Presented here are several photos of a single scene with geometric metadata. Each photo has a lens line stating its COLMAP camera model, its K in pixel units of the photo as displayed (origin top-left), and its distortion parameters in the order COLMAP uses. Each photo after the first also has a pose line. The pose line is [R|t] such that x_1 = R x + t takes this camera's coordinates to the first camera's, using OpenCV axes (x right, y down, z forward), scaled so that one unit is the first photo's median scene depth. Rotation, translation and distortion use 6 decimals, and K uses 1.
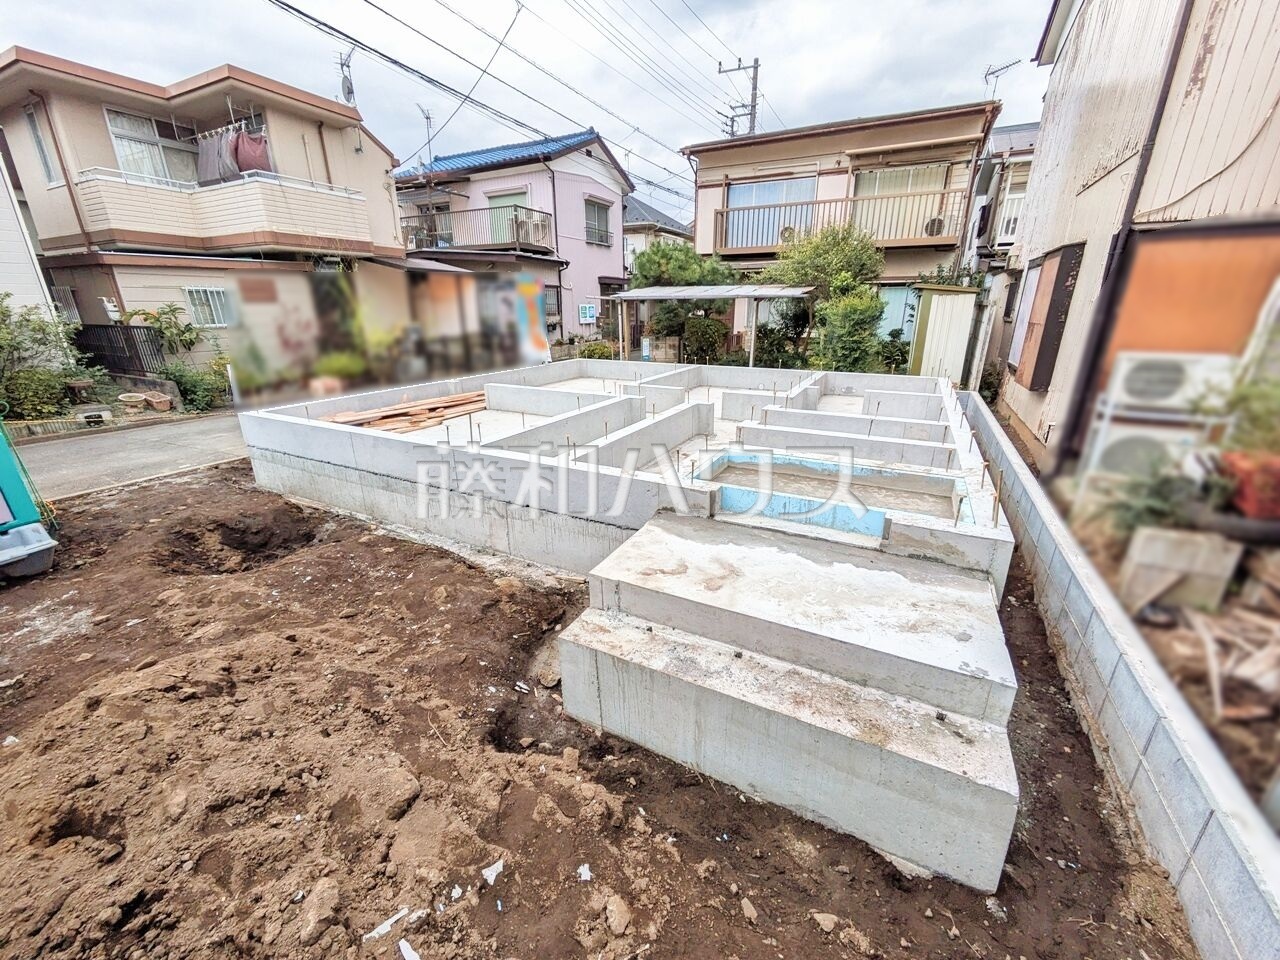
lens RADIAL K [[505.9, 0, 648.9], [0, 505.9, 479.7], [0, 0, 1]] dist [-0.001282, 0.001511]
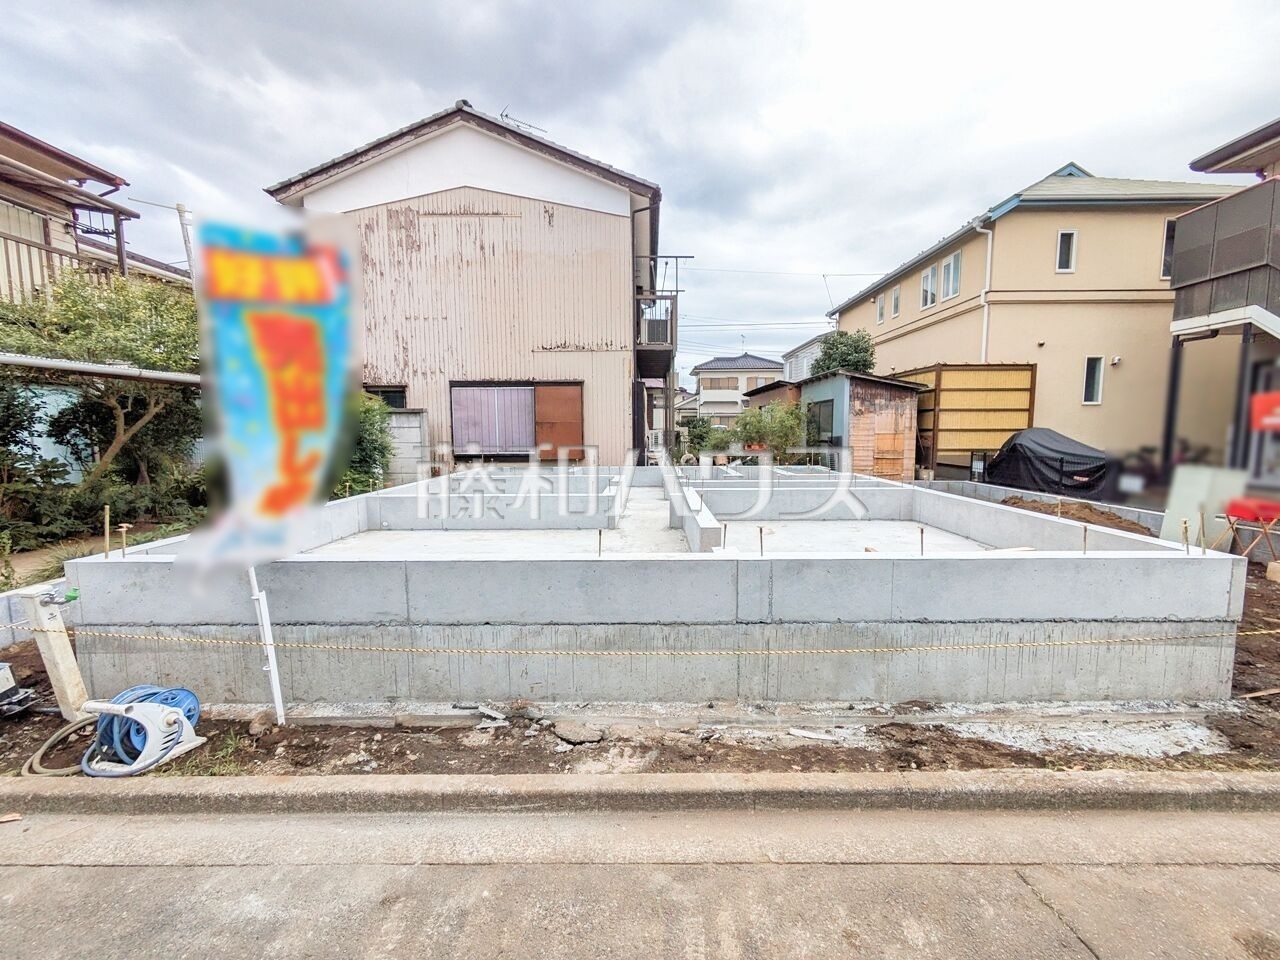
lens RADIAL K [[505.9, 0, 644.5], [0, 505.9, 478.4], [0, 0, 1]] dist [-0.001282, 0.001511]
pose [[-0.449507, -0.082724, 0.889438, -0.399220], [0.297209, 0.925124, 0.236247, -0.204967], [-0.842384, 0.370543, -0.391263, 0.678733]]
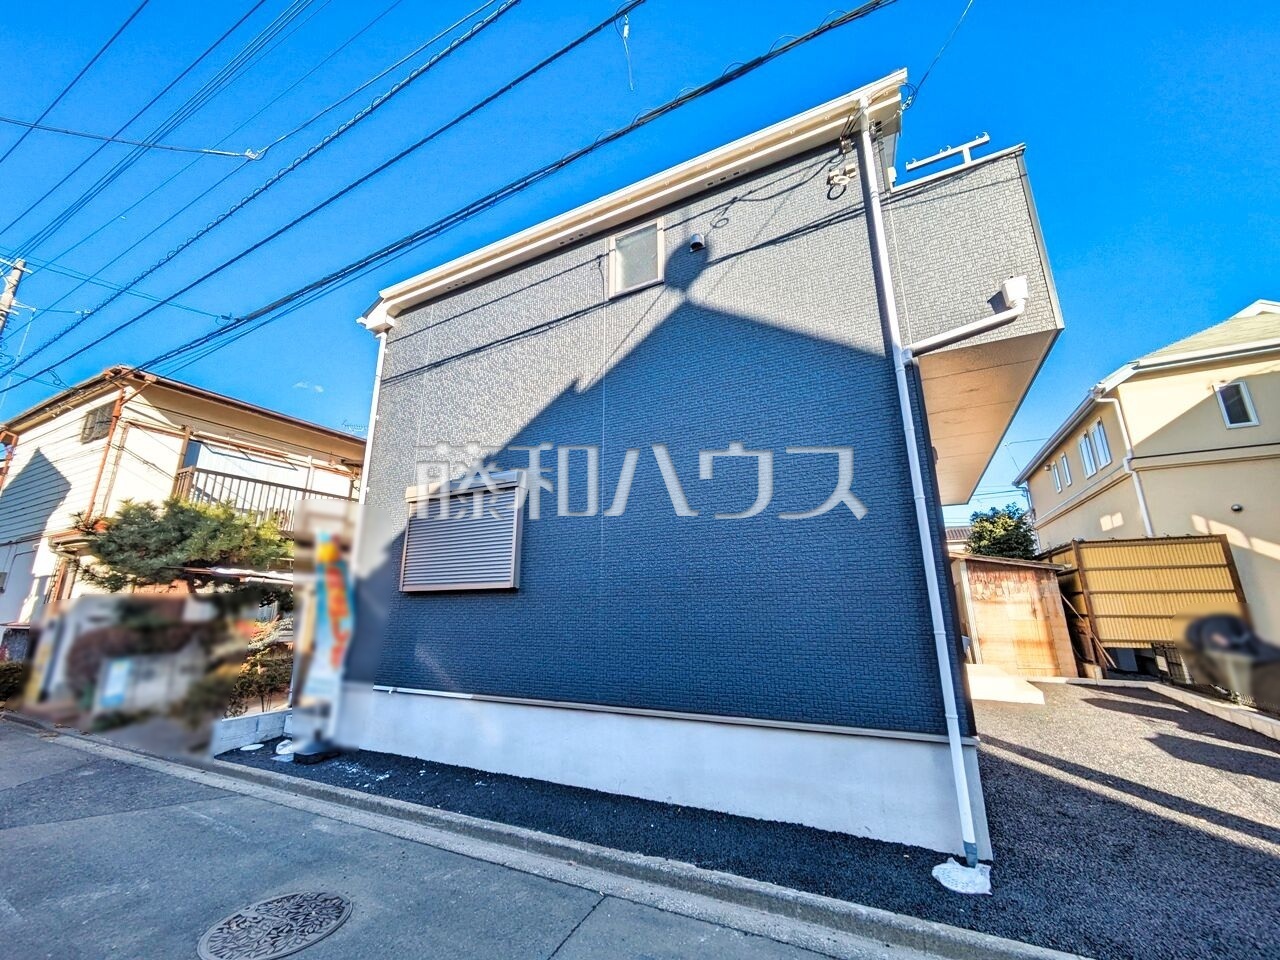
lens RADIAL K [[505.9, 0, 644.1], [0, 505.9, 476.7], [0, 0, 1]] dist [-0.001282, 0.001511]
pose [[-0.001774, 0.253734, 0.967272, -0.592764], [0.333677, 0.911987, -0.238620, -0.165836], [-0.942686, 0.322333, -0.086283, 0.534293]]
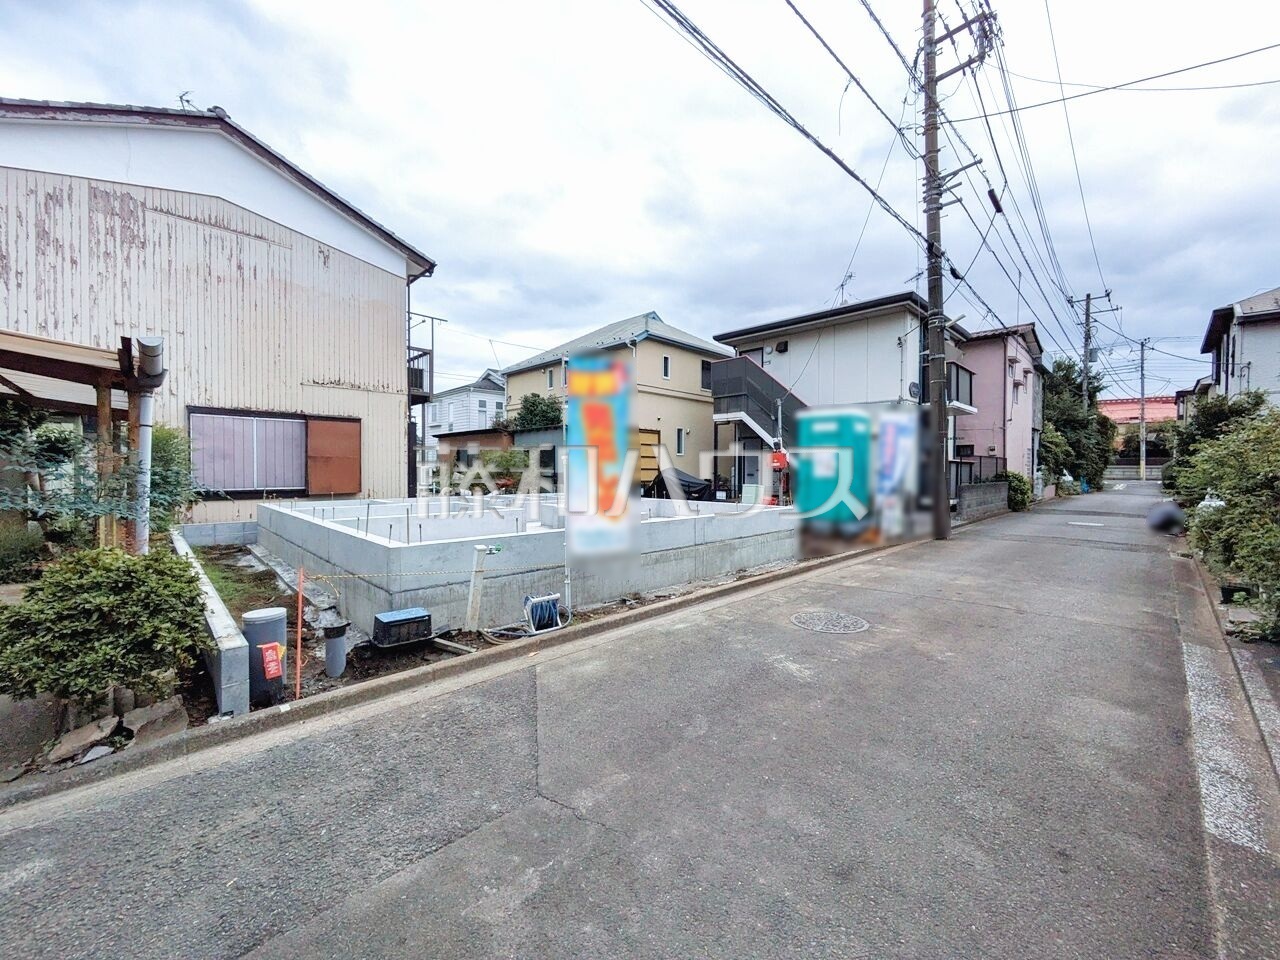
lens RADIAL K [[505.9, 0, 644.8], [0, 505.9, 478.9], [0, 0, 1]] dist [-0.001282, 0.001511]
pose [[-0.949816, -0.008389, 0.312696, -0.342765], [0.099014, 0.940179, 0.325976, -0.314297], [-0.296725, 0.340579, -0.892166, 1.016366]]
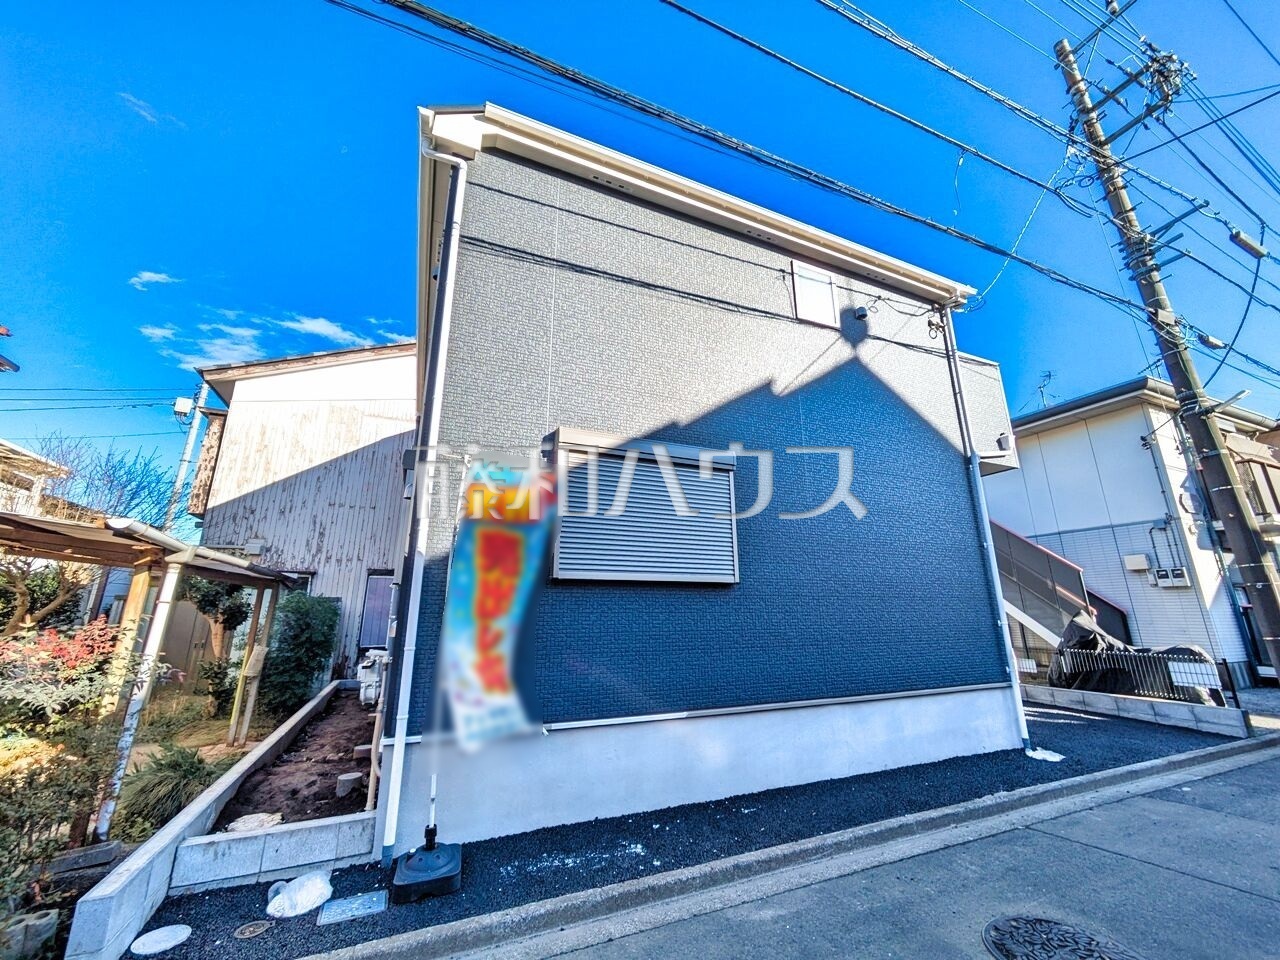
lens RADIAL K [[505.9, 0, 644.8], [0, 505.9, 476.2], [0, 0, 1]] dist [-0.001282, 0.001511]
pose [[-0.778759, 0.170461, 0.603719, -0.375268], [0.209415, 0.977809, -0.005954, -0.292741], [-0.591337, 0.121791, -0.797175, 0.915159]]
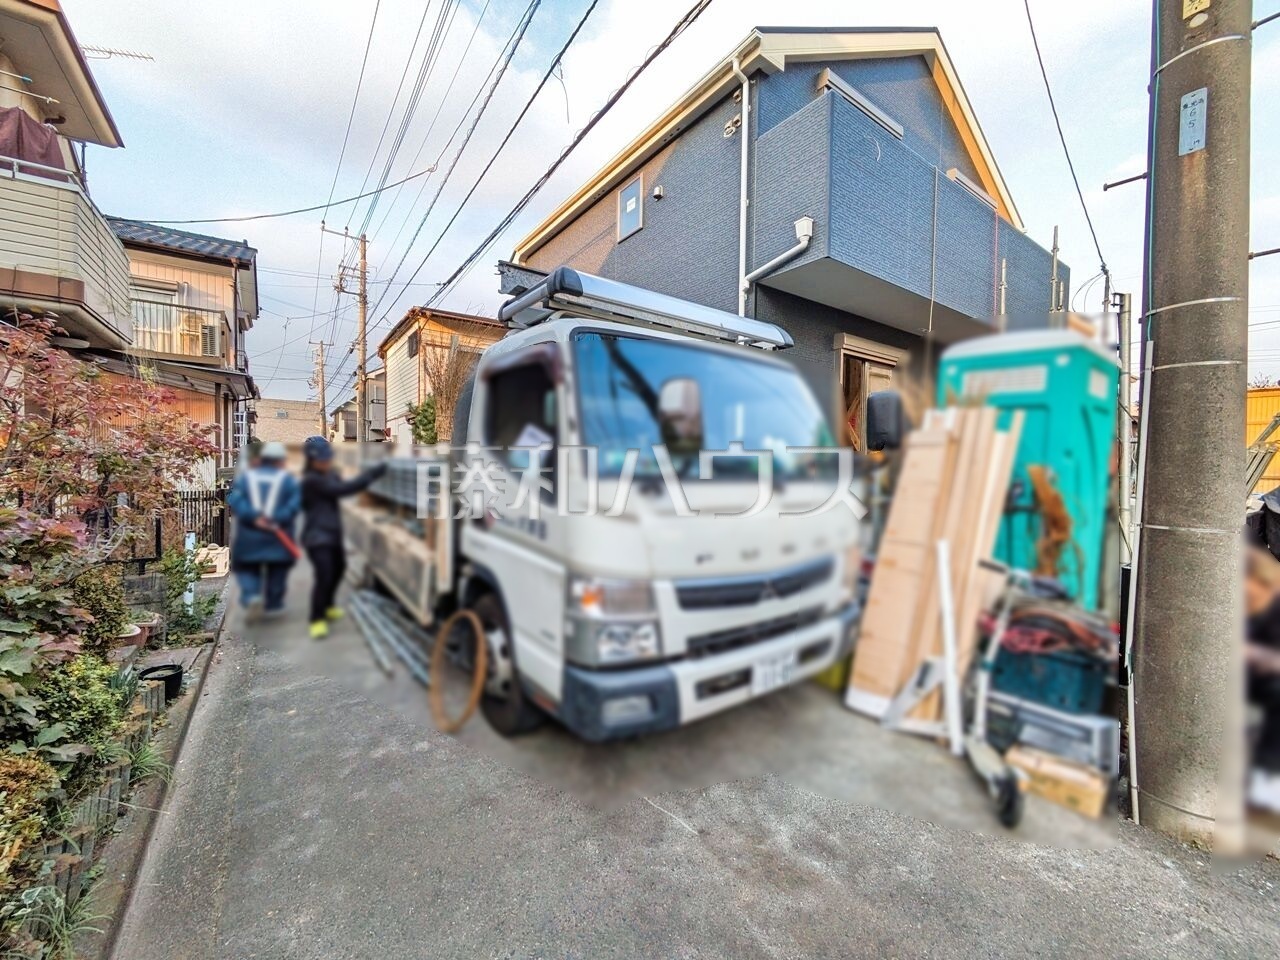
lens RADIAL K [[505.9, 0, 644.0], [0, 505.9, 477.3], [0, 0, 1]] dist [-0.001282, 0.001511]
pose [[0.452195, -0.016597, 0.891765, -0.736435], [0.277934, 0.952667, -0.123204, -0.071423], [-0.847510, 0.303564, 0.435404, 0.287626]]
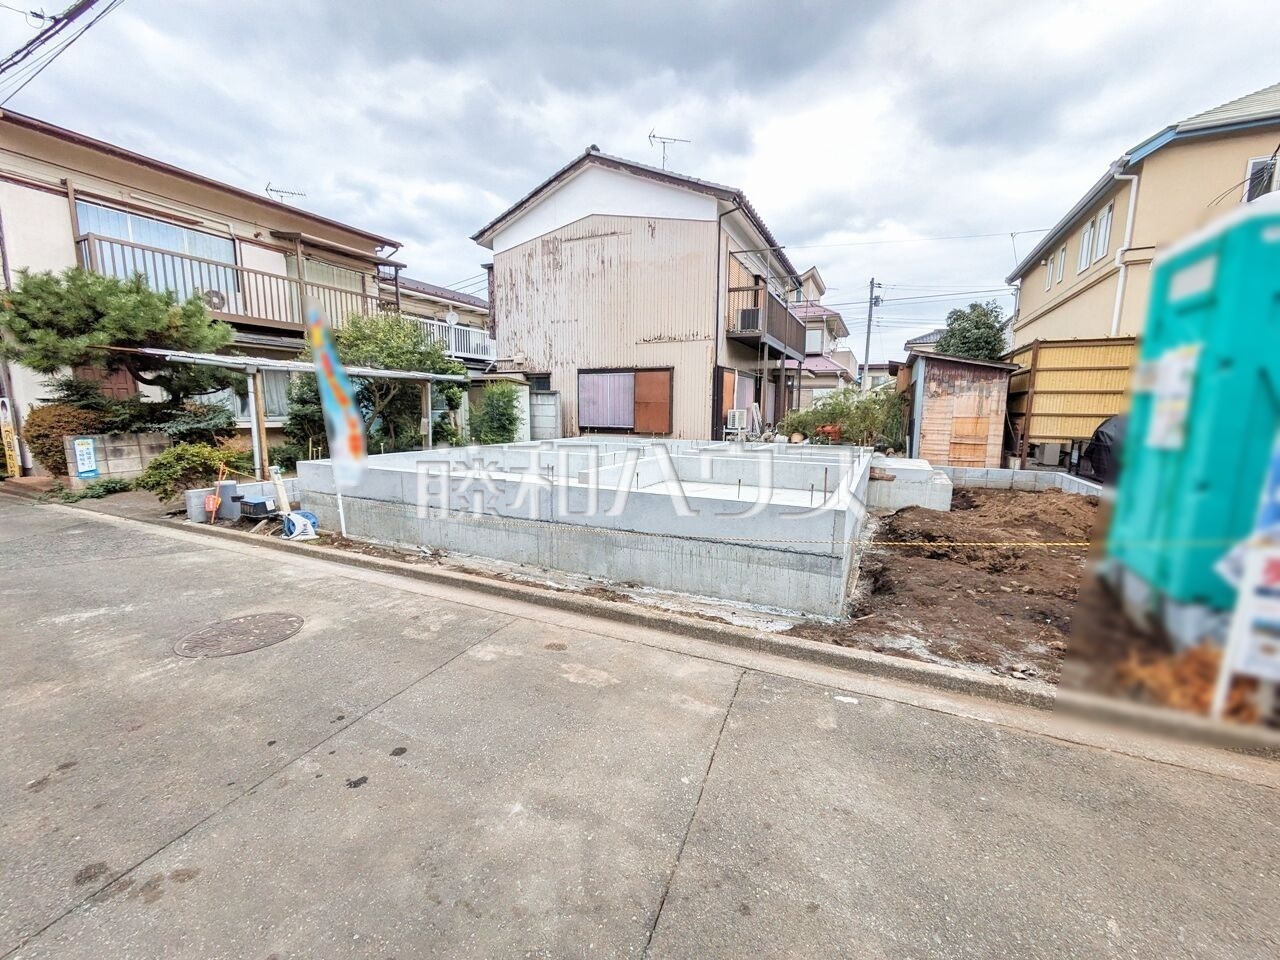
lens RADIAL K [[505.9, 0, 644.7], [0, 505.9, 479.5], [0, 0, 1]] dist [-0.001282, 0.001511]
pose [[-0.028461, -0.139271, 0.989845, -0.589764], [0.317245, 0.937793, 0.141069, -0.142975], [-0.947917, 0.318038, 0.017493, 0.499187]]
